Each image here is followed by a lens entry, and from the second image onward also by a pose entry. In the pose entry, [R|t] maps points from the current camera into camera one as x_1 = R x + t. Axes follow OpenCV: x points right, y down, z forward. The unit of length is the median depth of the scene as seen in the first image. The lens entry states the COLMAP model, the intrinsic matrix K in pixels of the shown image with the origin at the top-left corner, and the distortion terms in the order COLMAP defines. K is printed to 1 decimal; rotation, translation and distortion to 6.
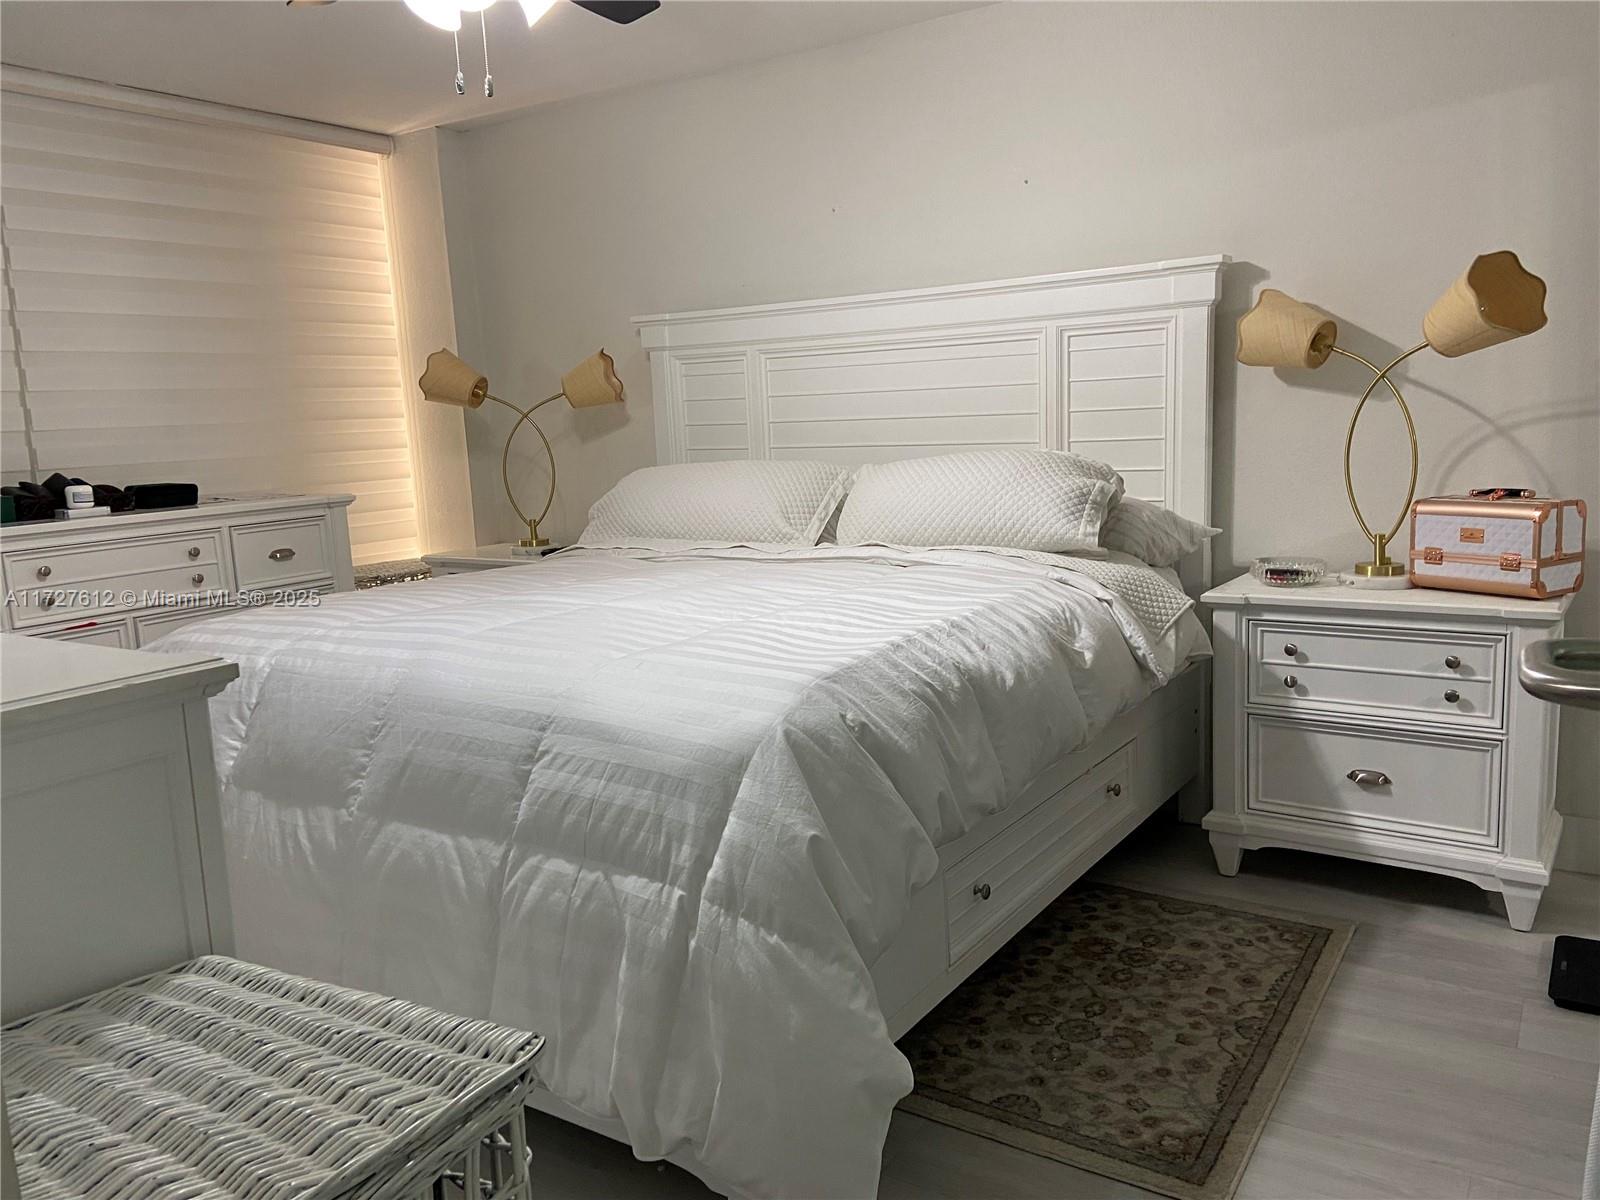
lens RADIAL K [[1201.8, 0, 799.9], [0, 1201.8, 596.6], [0, 0, 1]] dist [0.073822, -0.080053]
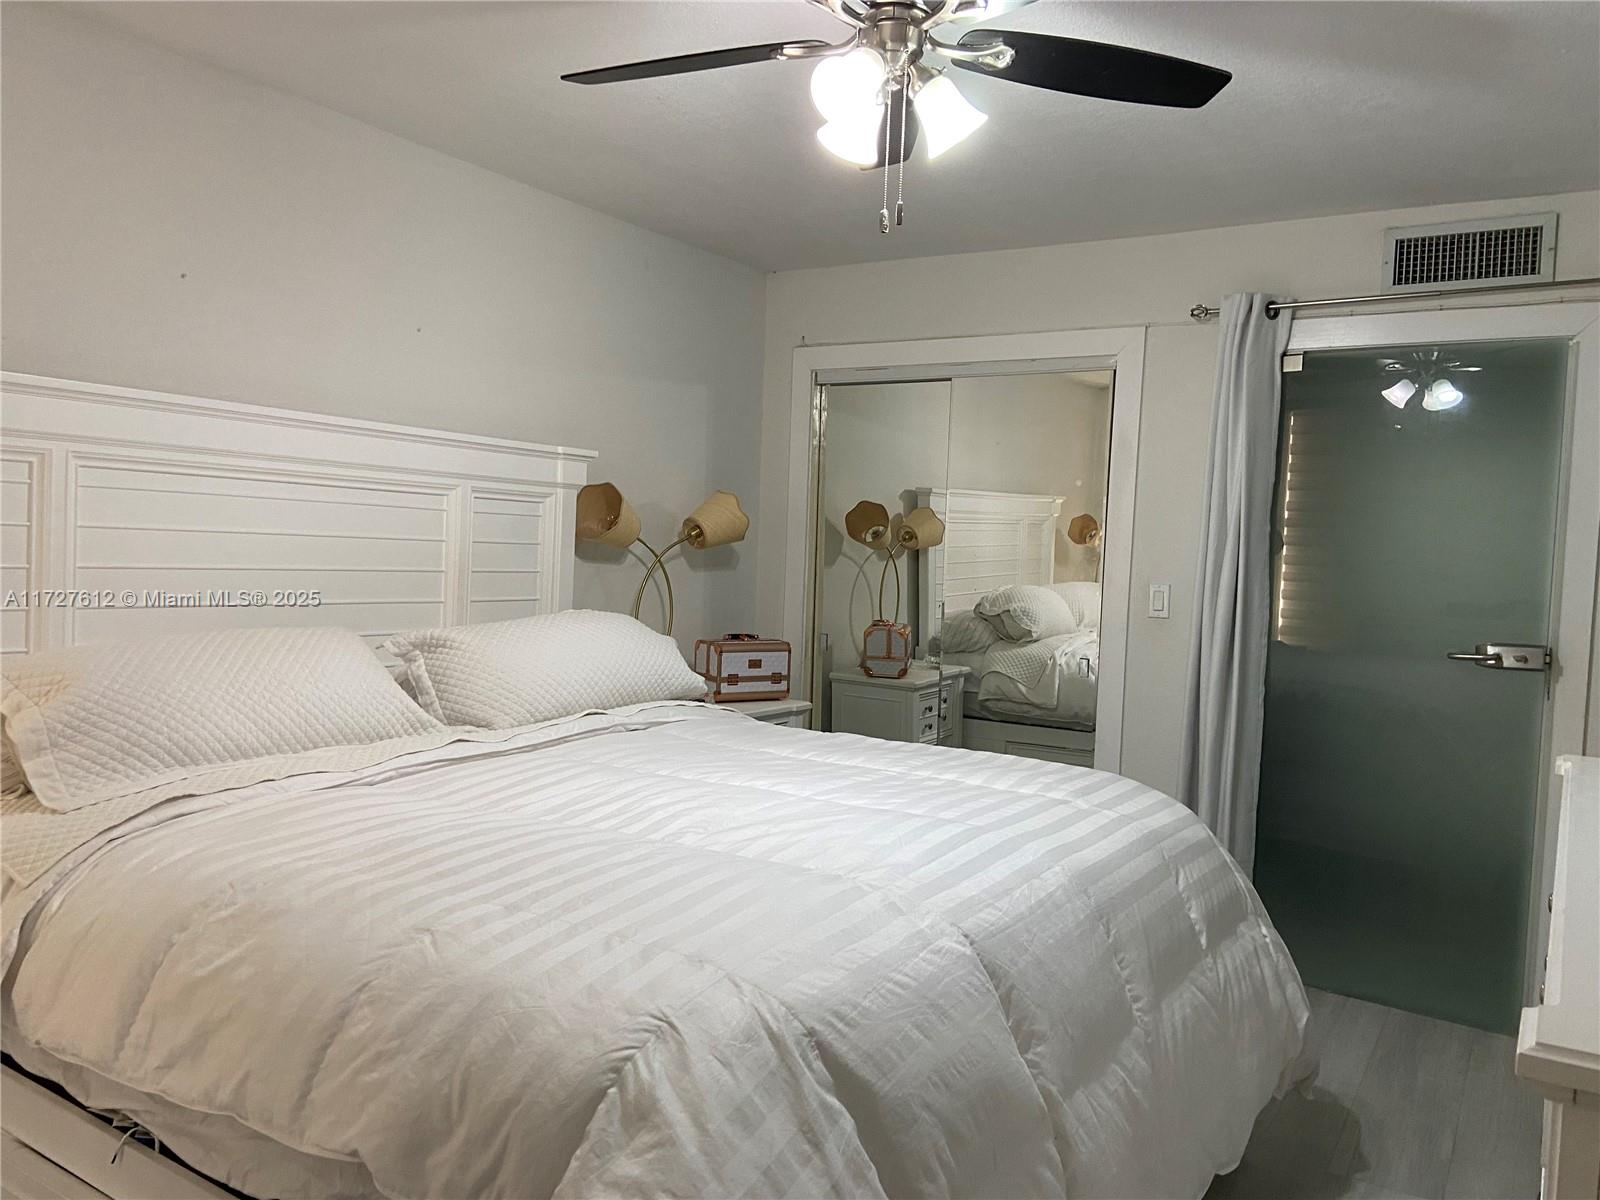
lens RADIAL K [[1201.8, 0, 800.3], [0, 1201.8, 600.3], [0, 0, 1]] dist [0.073822, -0.080053]
pose [[-0.029809, -0.000645, 0.999555, -0.845943], [0.113230, 0.993561, 0.004018, -0.110357], [-0.993121, 0.113300, -0.029544, 0.821780]]
